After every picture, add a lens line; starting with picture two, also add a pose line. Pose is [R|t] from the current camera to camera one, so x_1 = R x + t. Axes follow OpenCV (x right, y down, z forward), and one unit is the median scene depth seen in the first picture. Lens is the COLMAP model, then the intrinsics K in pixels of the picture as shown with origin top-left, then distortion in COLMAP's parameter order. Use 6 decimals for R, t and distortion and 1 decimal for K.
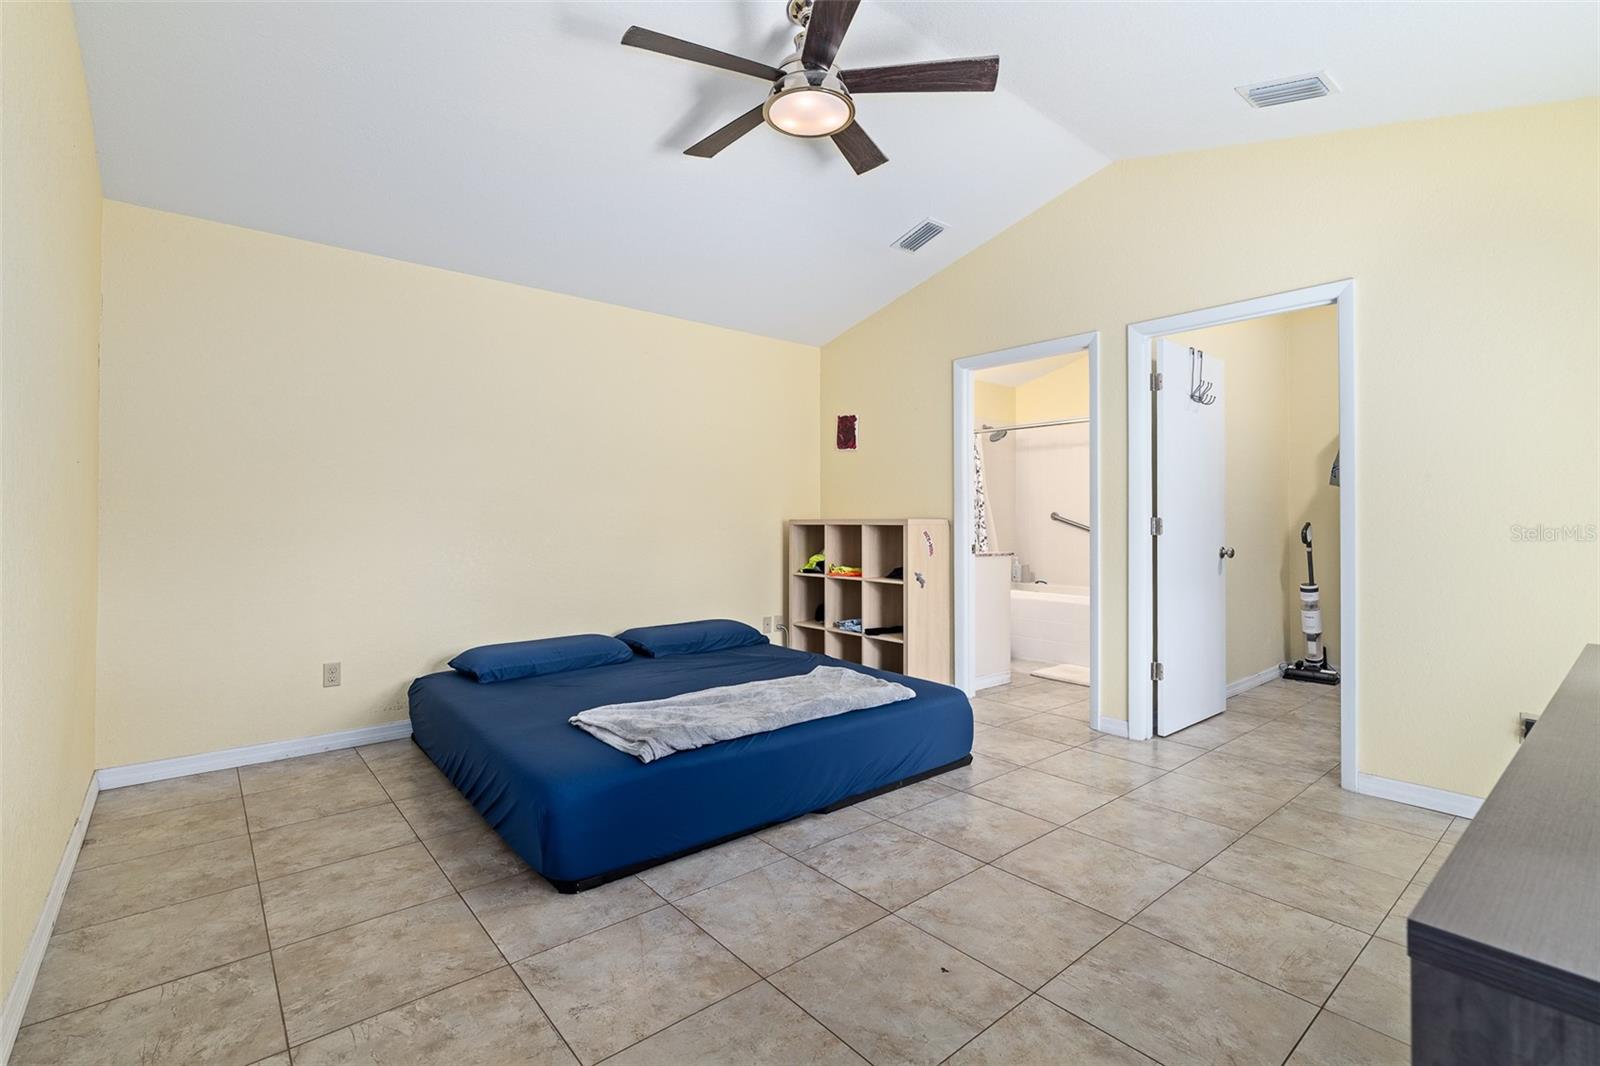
lens RADIAL K [[724.1, 0, 791.9], [0, 724.1, 518.1], [0, 0, 1]] dist [-0.010803, 0.002233]
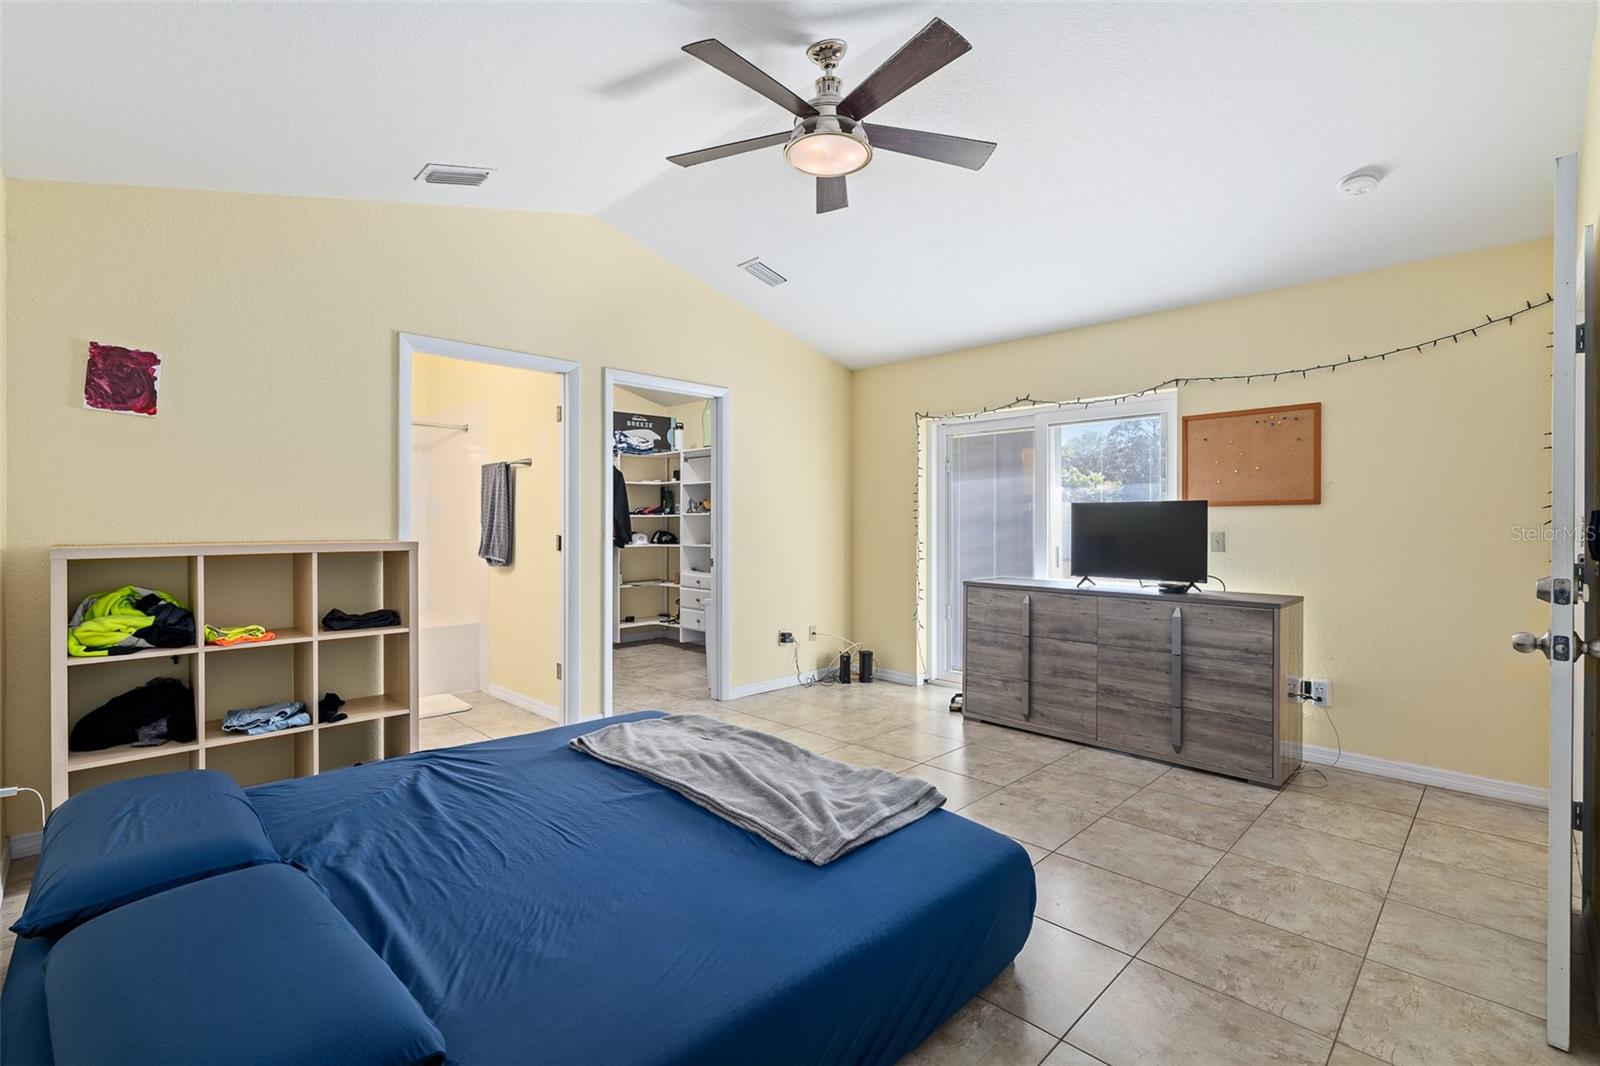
lens RADIAL K [[724.1, 0, 800.8], [0, 724.1, 528.6], [0, 0, 1]] dist [-0.010803, 0.002233]
pose [[-0.094987, -0.010403, 0.995424, -1.494369], [-0.005652, 0.999935, 0.009911, -0.052160], [-0.995462, -0.004685, -0.095040, 1.678819]]
